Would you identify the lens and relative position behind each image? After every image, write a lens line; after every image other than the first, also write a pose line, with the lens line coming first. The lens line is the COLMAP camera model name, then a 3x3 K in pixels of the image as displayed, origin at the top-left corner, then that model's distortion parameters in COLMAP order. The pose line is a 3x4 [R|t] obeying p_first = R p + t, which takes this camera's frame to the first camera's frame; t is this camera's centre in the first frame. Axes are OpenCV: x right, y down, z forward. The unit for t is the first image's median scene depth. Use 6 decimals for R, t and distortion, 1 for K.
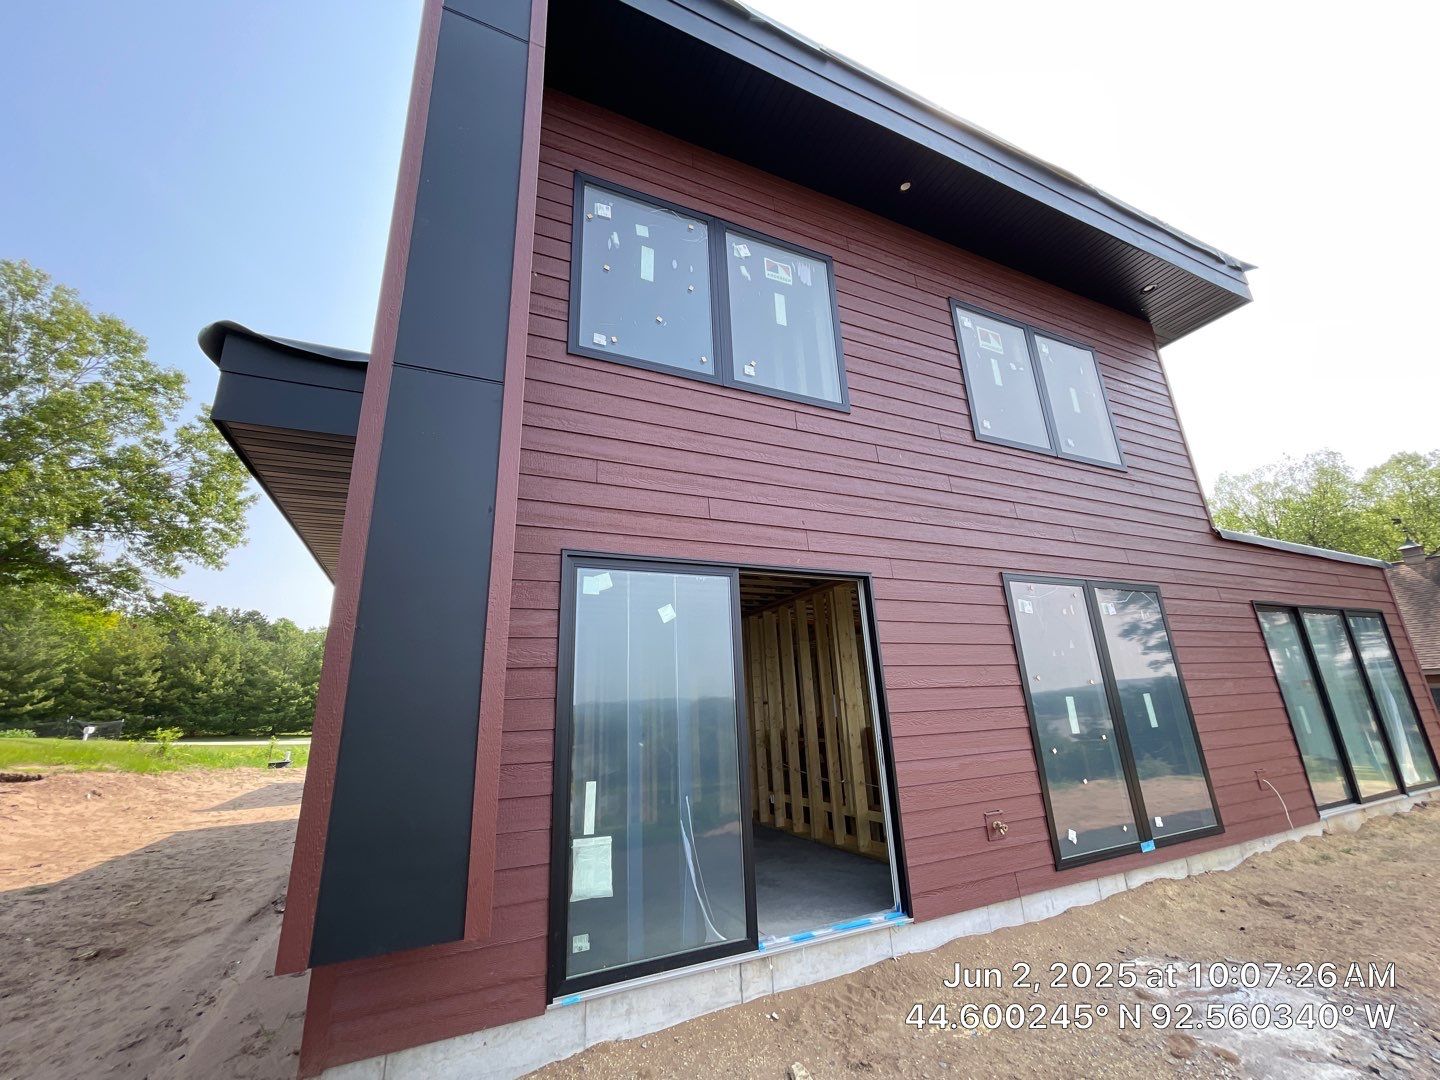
lens RADIAL K [[579.1, 0, 719.6], [0, 579.1, 537.0], [0, 0, 1]] dist [-0.003130, 0.000196]
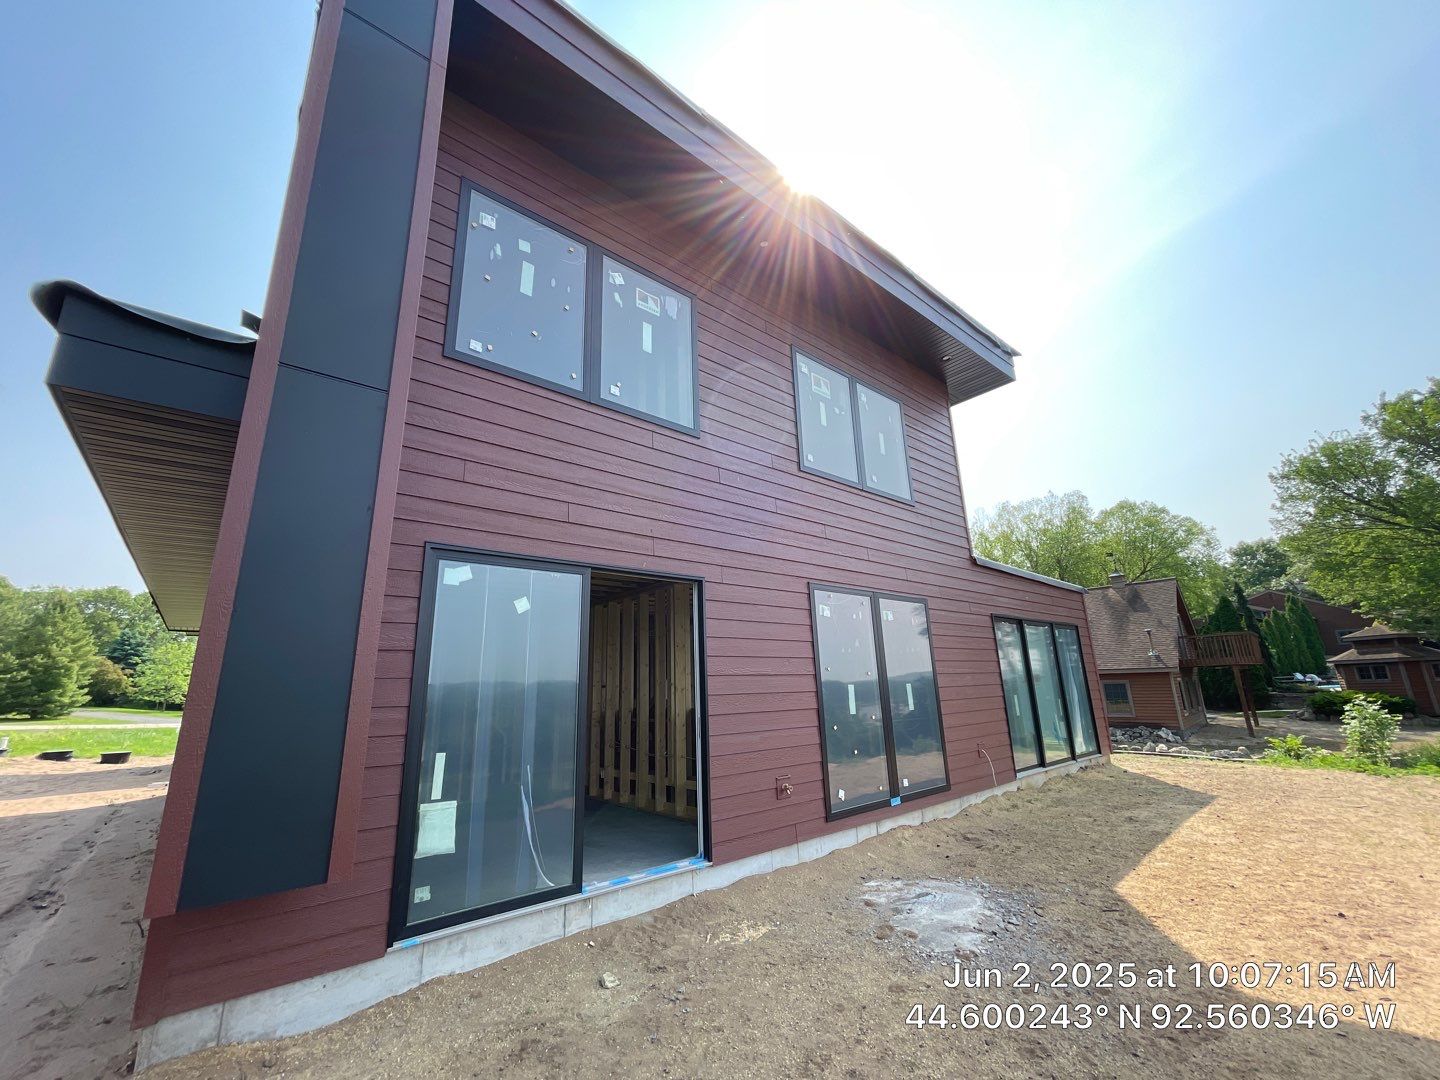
lens RADIAL K [[576.0, 0, 718.0], [0, 576.0, 536.4], [0, 0, 1]] dist [-0.001097, -0.001072]
pose [[0.963962, 0.080464, 0.253579, -0.016286], [-0.086013, 0.996235, 0.010852, -0.037962], [-0.251752, -0.032272, 0.967254, -0.142830]]
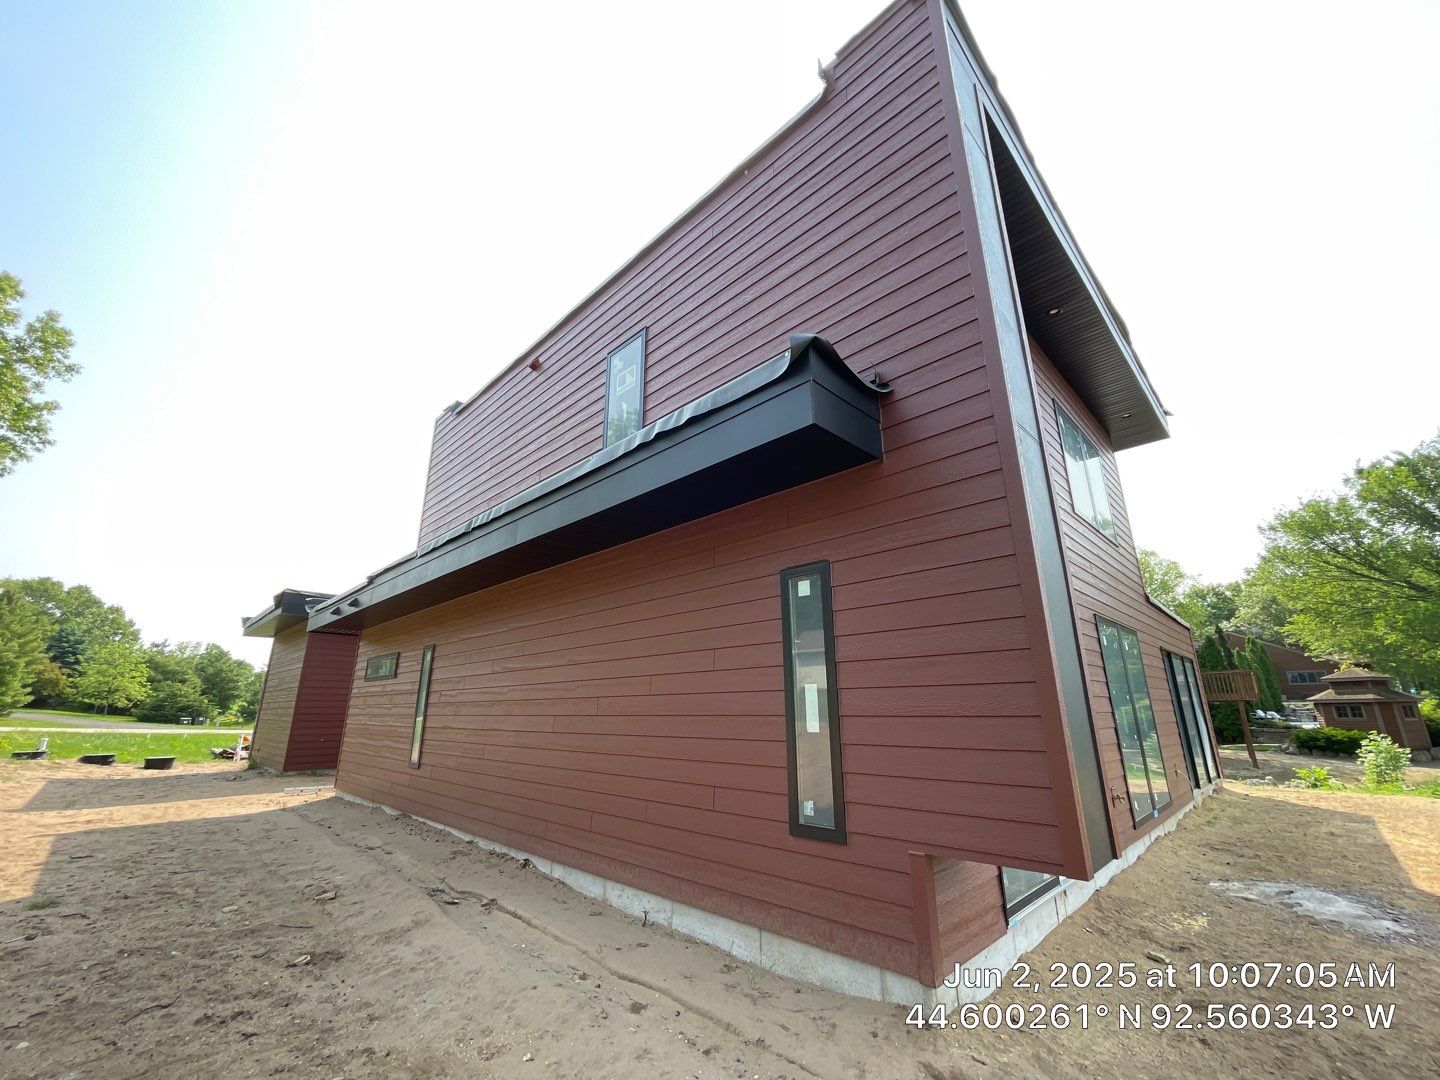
lens RADIAL K [[576.0, 0, 718.0], [0, 576.0, 536.4], [0, 0, 1]] dist [-0.001097, -0.001072]
pose [[0.937463, 0.138134, 0.319502, -0.922752], [-0.135427, 0.990309, -0.030790, 0.048194], [-0.320659, -0.014405, 0.947085, 0.003662]]
